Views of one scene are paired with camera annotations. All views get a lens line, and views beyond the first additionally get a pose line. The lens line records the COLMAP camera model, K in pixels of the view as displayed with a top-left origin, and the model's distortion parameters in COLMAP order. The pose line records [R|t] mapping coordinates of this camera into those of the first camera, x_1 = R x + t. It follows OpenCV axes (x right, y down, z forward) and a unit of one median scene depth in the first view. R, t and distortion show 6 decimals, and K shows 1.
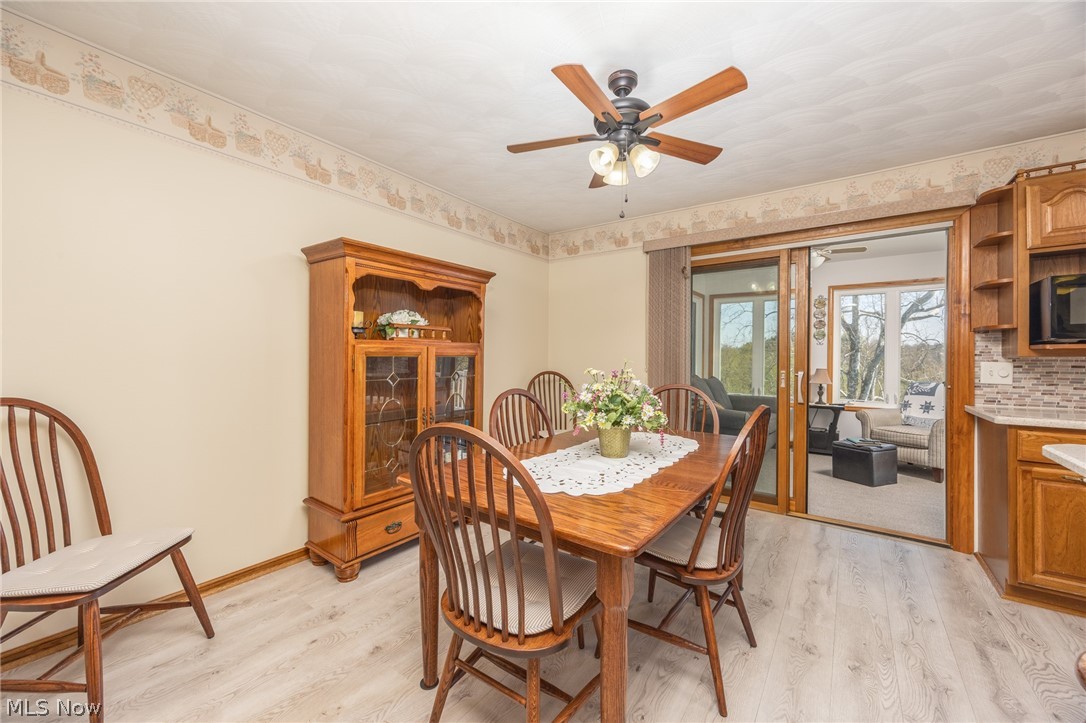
lens RADIAL K [[415.3, 0, 549.0], [0, 415.3, 359.4], [0, 0, 1]] dist [-0.000581, 0.000484]
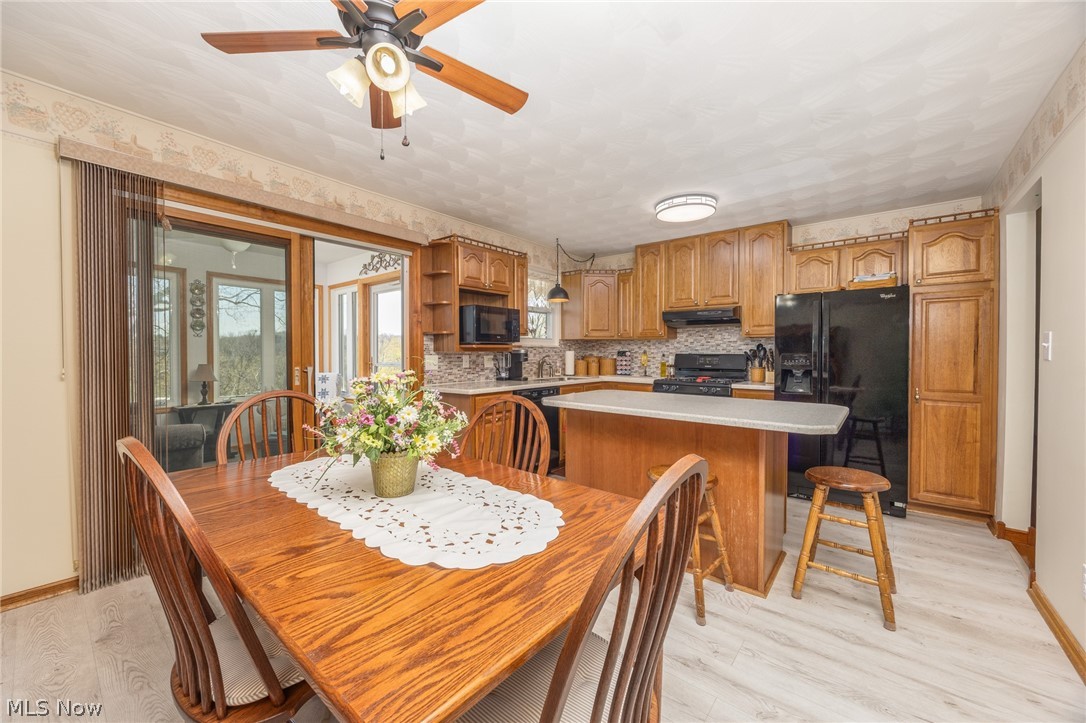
lens RADIAL K [[415.3, 0, 545.7], [0, 415.3, 359.9], [0, 0, 1]] dist [-0.000581, 0.000484]
pose [[0.053659, -0.022539, 0.998305, -0.409496], [0.004010, 0.999742, 0.022356, -0.009246], [-0.998551, 0.002803, 0.053736, 0.535090]]
